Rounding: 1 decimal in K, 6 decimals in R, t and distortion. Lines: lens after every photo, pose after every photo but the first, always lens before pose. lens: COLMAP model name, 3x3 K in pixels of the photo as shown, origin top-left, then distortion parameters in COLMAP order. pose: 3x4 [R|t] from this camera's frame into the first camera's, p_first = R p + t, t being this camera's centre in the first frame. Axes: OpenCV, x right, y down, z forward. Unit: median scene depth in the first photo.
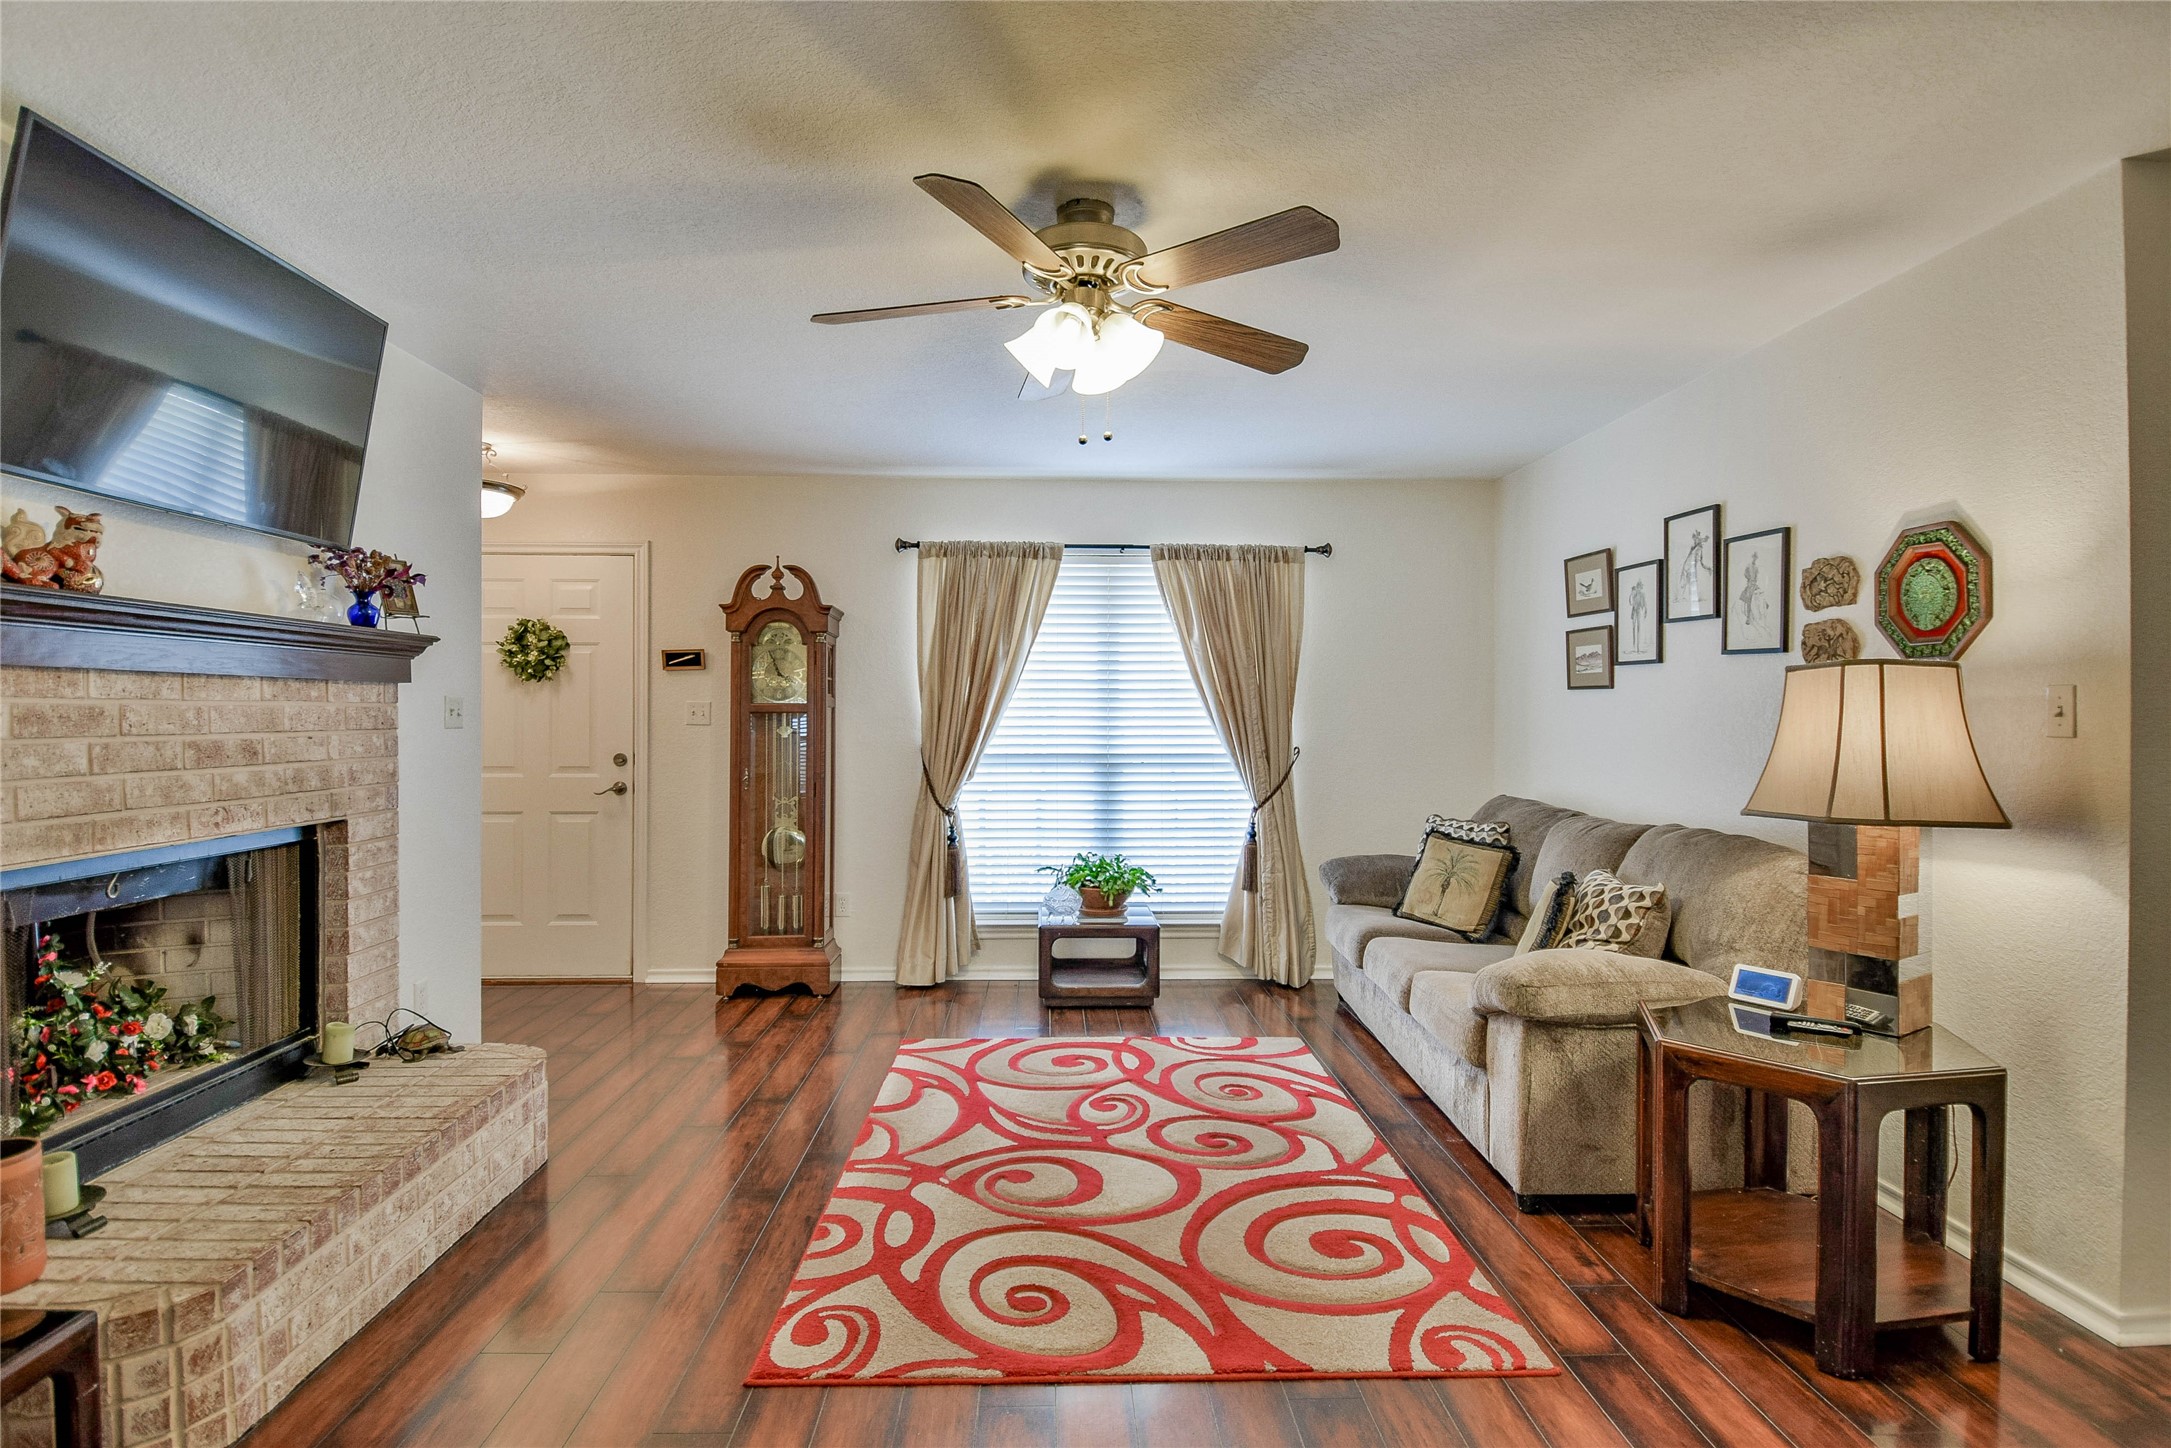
lens RADIAL K [[1077.8, 0, 1079.7], [0, 1077.8, 729.8], [0, 0, 1]] dist [0.047549, -0.041577]
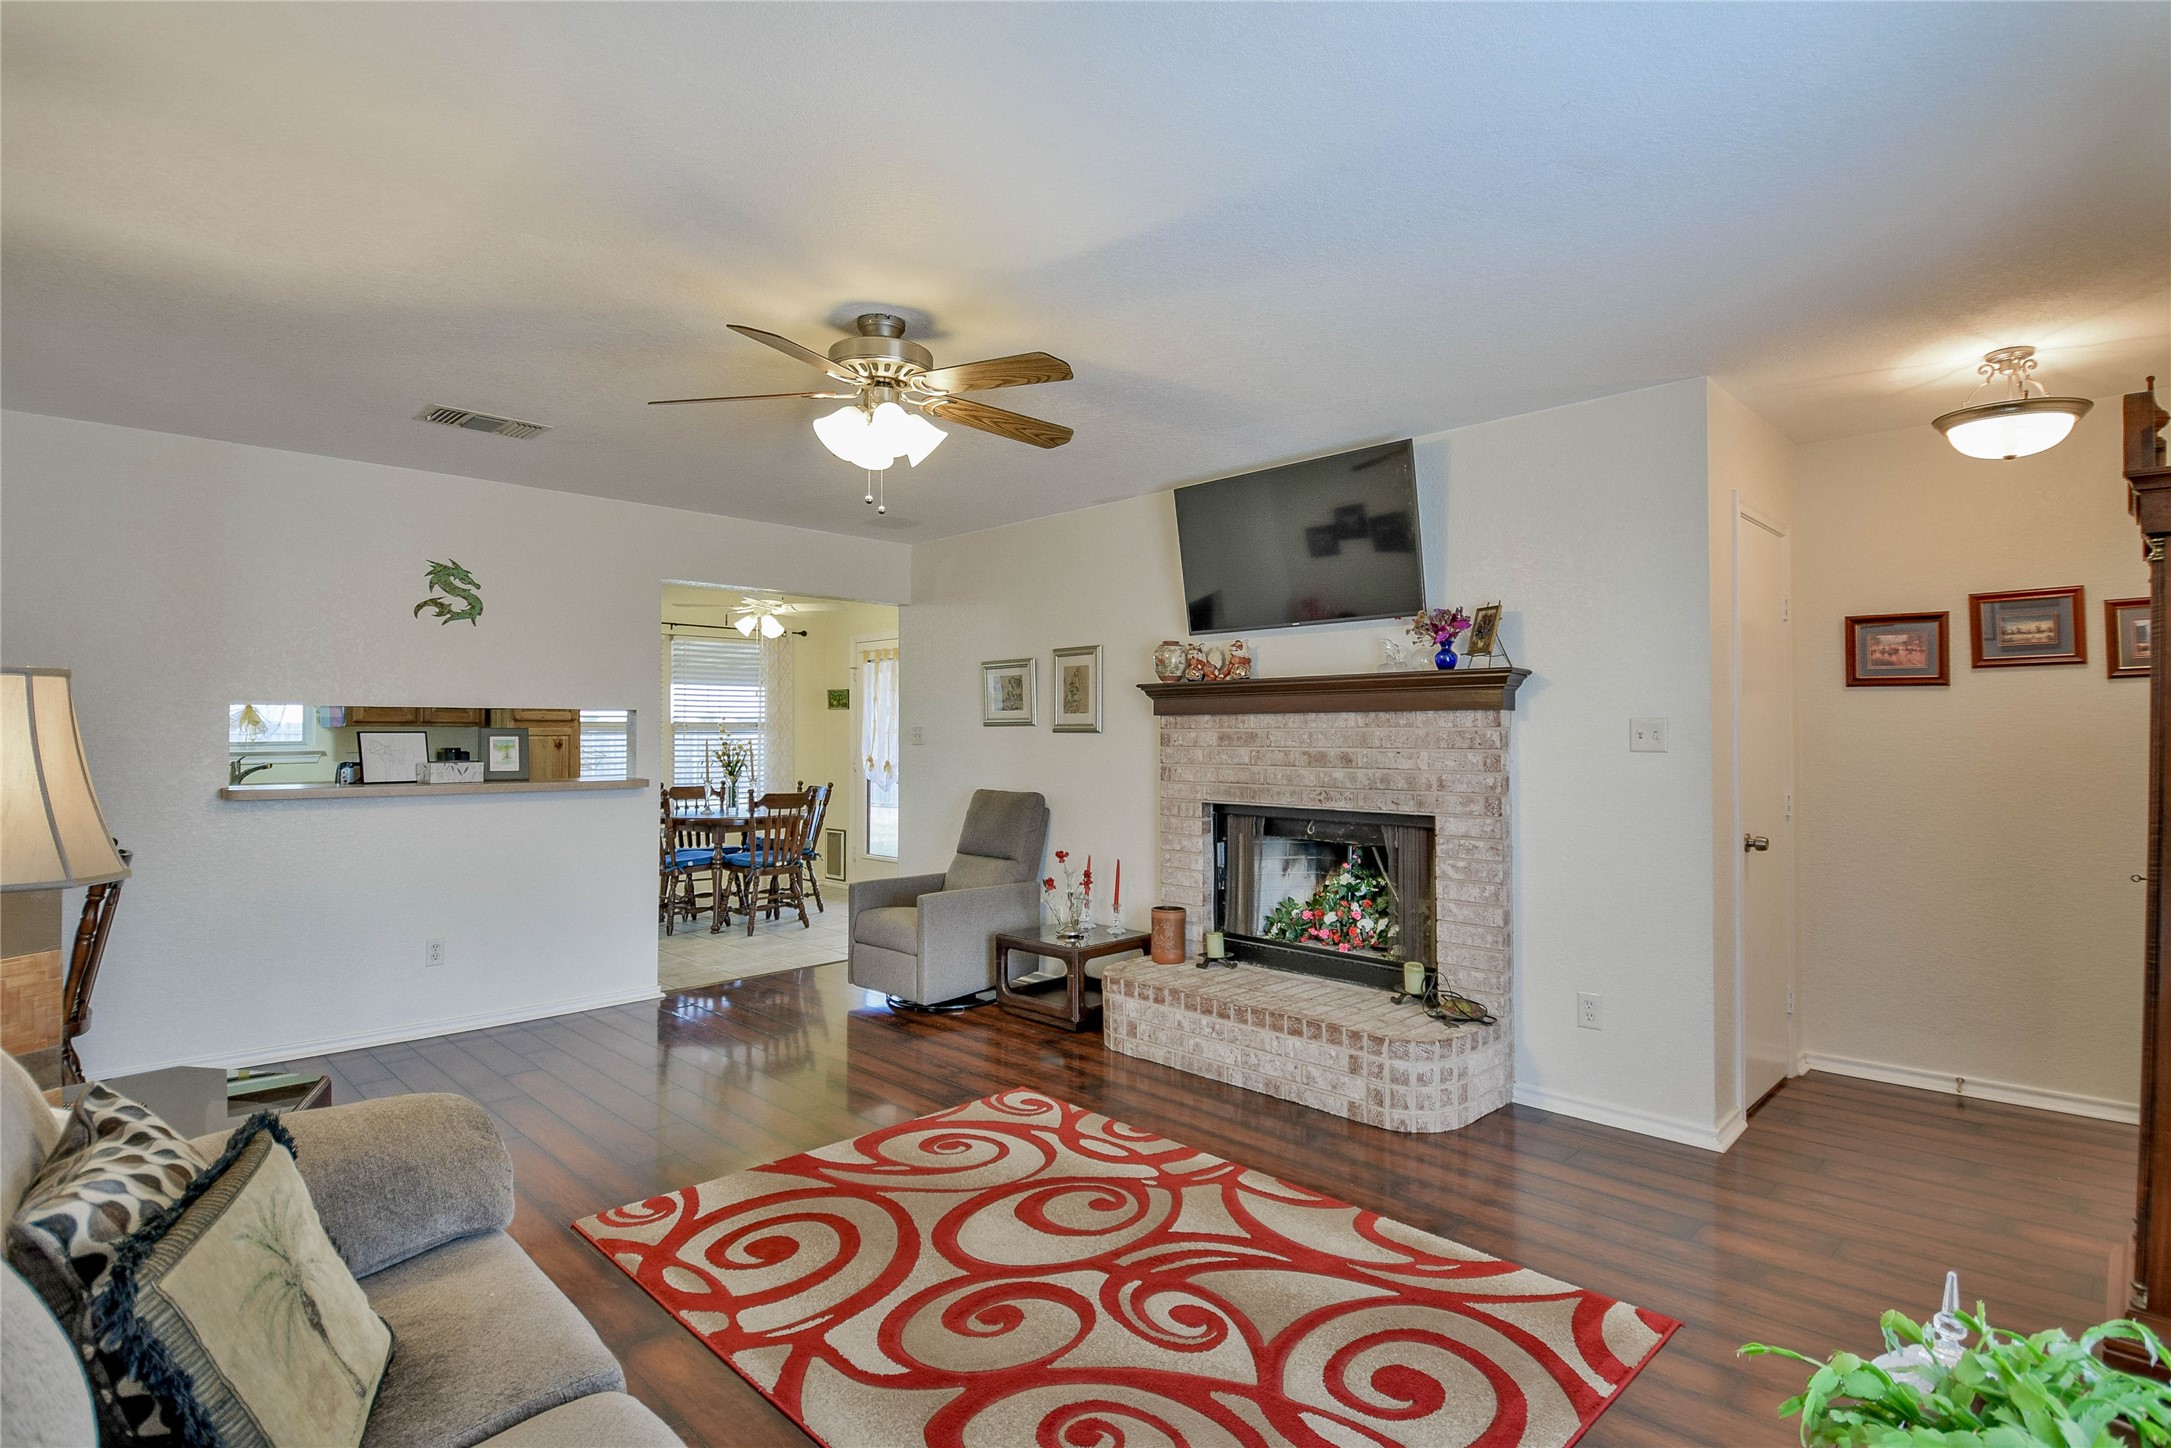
lens RADIAL K [[1099.2, 0, 1085.5], [0, 1099.2, 724.0], [0, 0, 1]] dist [-0.000338, -0.000051]
pose [[-0.733374, -0.006966, -0.679789, 0.529728], [-0.011015, 0.999938, 0.001638, -0.023039], [0.679736, 0.008689, -0.733406, 1.423078]]
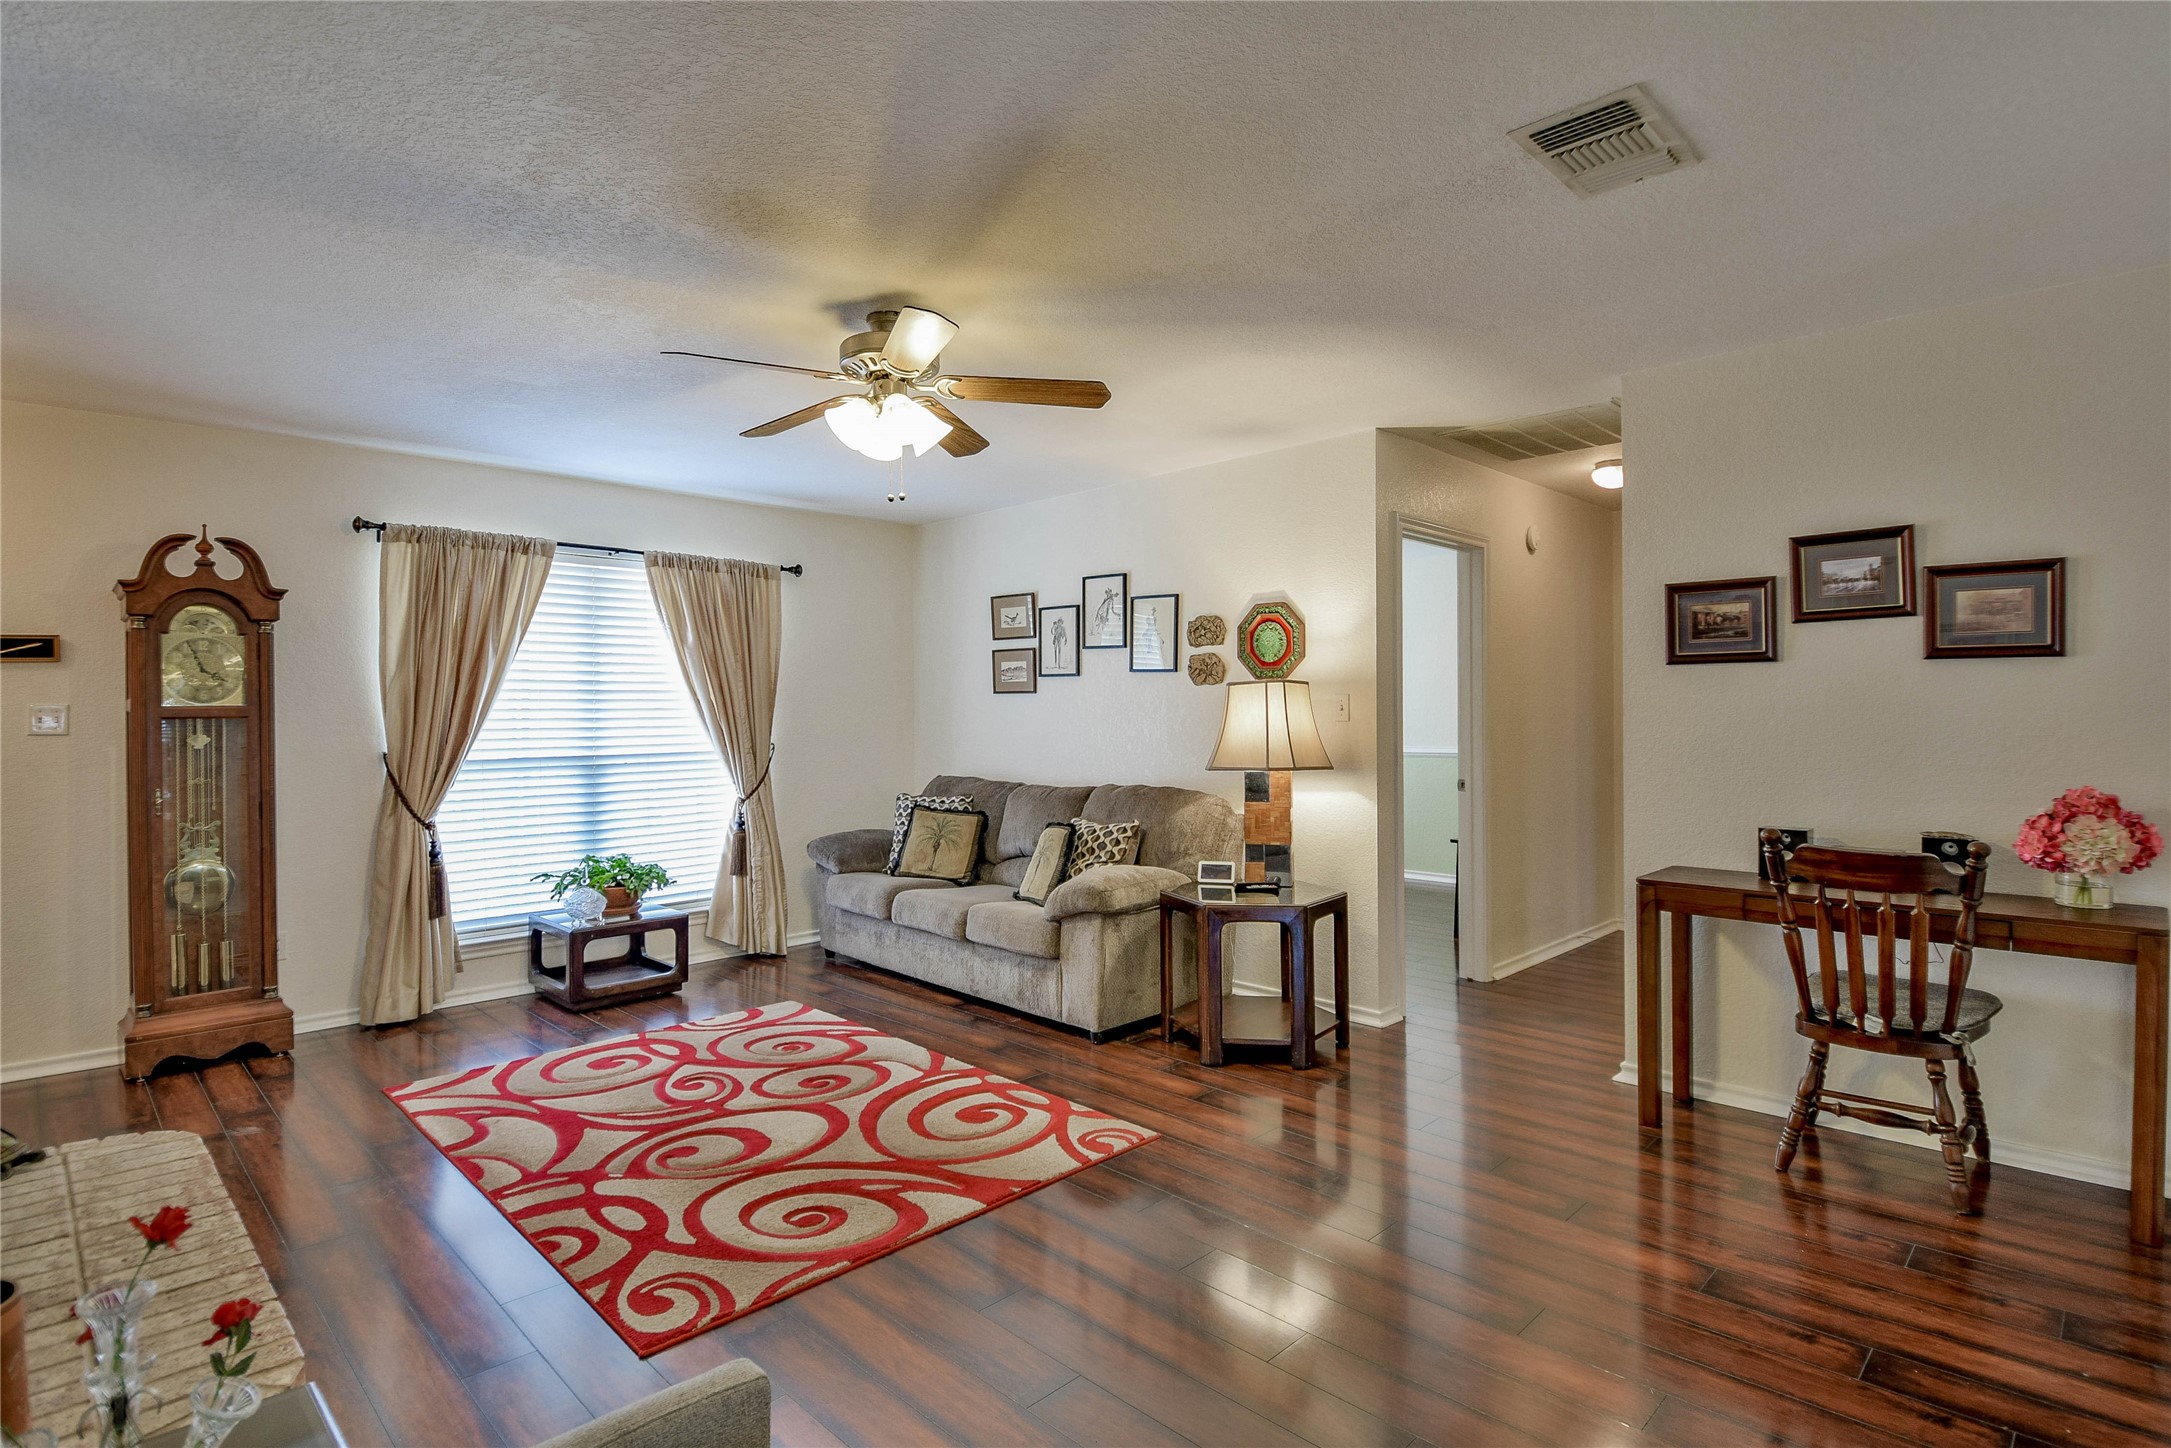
lens RADIAL K [[1061.5, 0, 1077.1], [0, 1061.5, 709.4], [0, 0, 1]] dist [0.016197, -0.034246]
pose [[0.732462, -0.005018, 0.680790, -0.396702], [0.018314, 0.999756, -0.012335, -0.000132], [-0.680562, 0.021503, 0.732375, -0.025226]]
